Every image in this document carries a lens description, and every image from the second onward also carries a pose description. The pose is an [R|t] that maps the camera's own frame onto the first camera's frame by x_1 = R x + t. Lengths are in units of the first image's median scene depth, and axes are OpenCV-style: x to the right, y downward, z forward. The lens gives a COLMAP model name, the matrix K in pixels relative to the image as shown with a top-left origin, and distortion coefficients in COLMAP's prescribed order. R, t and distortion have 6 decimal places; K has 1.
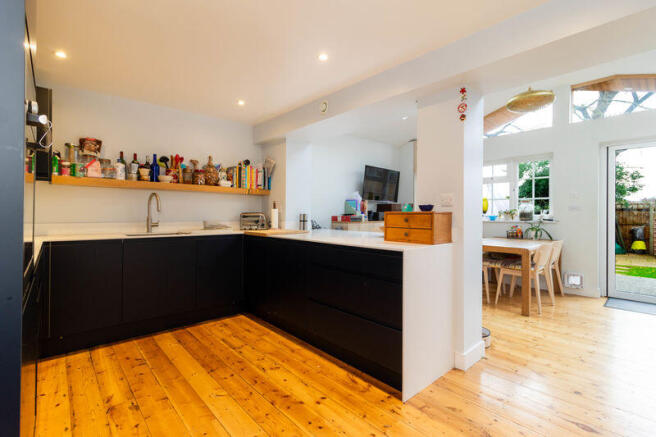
lens RADIAL K [[307.8, 0, 326.6], [0, 307.8, 214.7], [0, 0, 1]] dist [-0.001085, -0.000310]
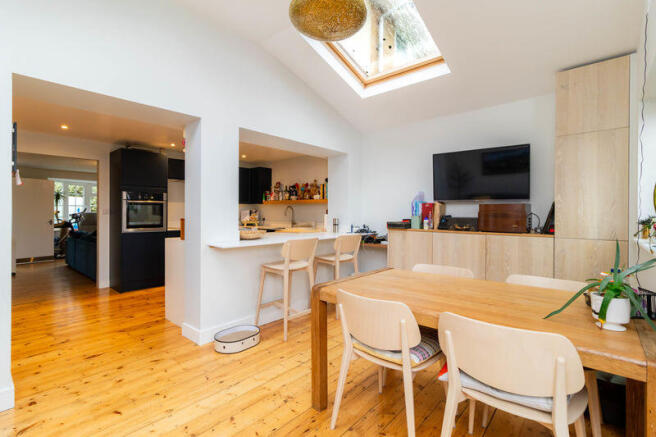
lens RADIAL K [[307.8, 0, 326.6], [0, 307.8, 214.7], [0, 0, 1]] dist [-0.001085, -0.000310]
pose [[0.111391, 0.002707, -0.993773, 0.831675], [-0.004296, 0.999988, 0.002243, -0.015692], [0.993767, 0.004019, 0.111401, 0.655948]]
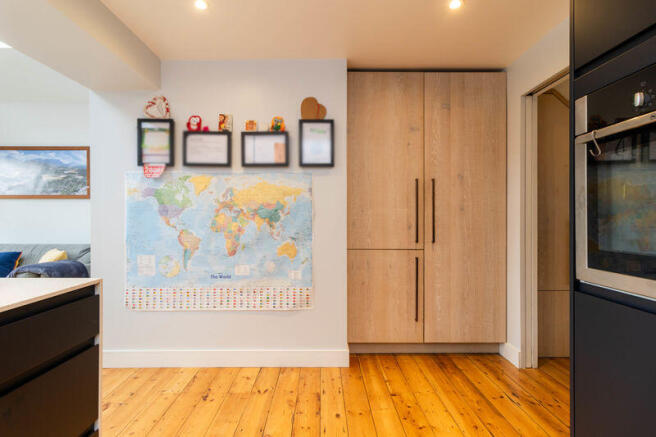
lens RADIAL K [[307.8, 0, 326.6], [0, 307.8, 214.7], [0, 0, 1]] dist [-0.001085, -0.000310]
pose [[-0.748187, -0.003652, 0.663478, -0.159742], [-0.003846, 0.999992, 0.001168, -0.001200], [-0.663476, -0.001678, -0.748195, 0.417008]]
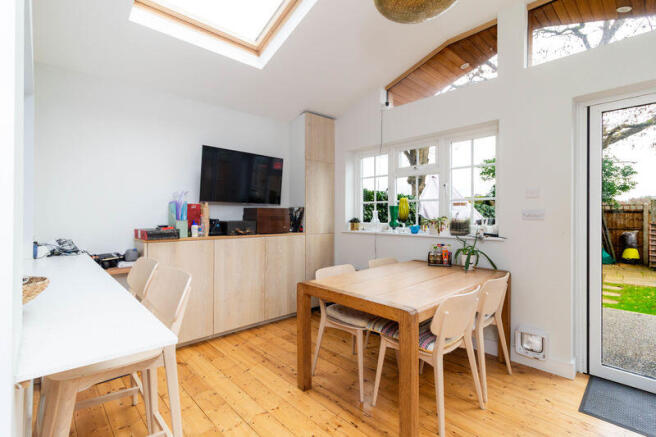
lens RADIAL K [[307.0, 0, 327.5], [0, 307.0, 216.8], [0, 0, 1]] dist [0.000476, 0.000827]
pose [[0.999765, -0.004286, 0.021241, 0.359351], [0.004215, 0.999985, 0.003357, -0.019623], [-0.021255, -0.003266, 0.999769, 0.379172]]
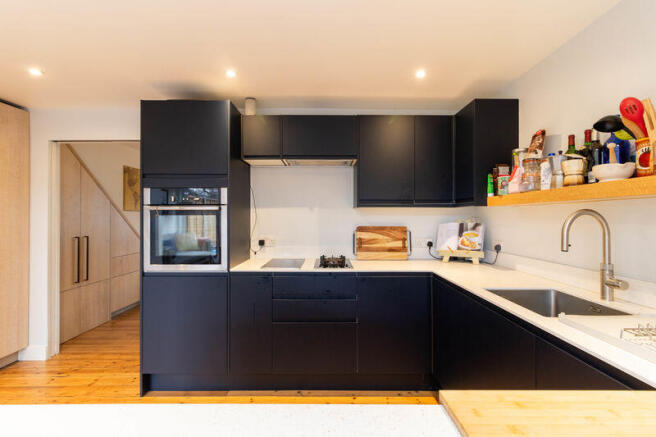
lens RADIAL K [[307.8, 0, 326.6], [0, 307.8, 214.7], [0, 0, 1]] dist [-0.001085, -0.000310]
pose [[-0.671589, -0.009335, -0.740865, 0.011081], [-0.002555, 0.999944, -0.010283, -0.037759], [0.740919, -0.005013, -0.671575, 0.658381]]
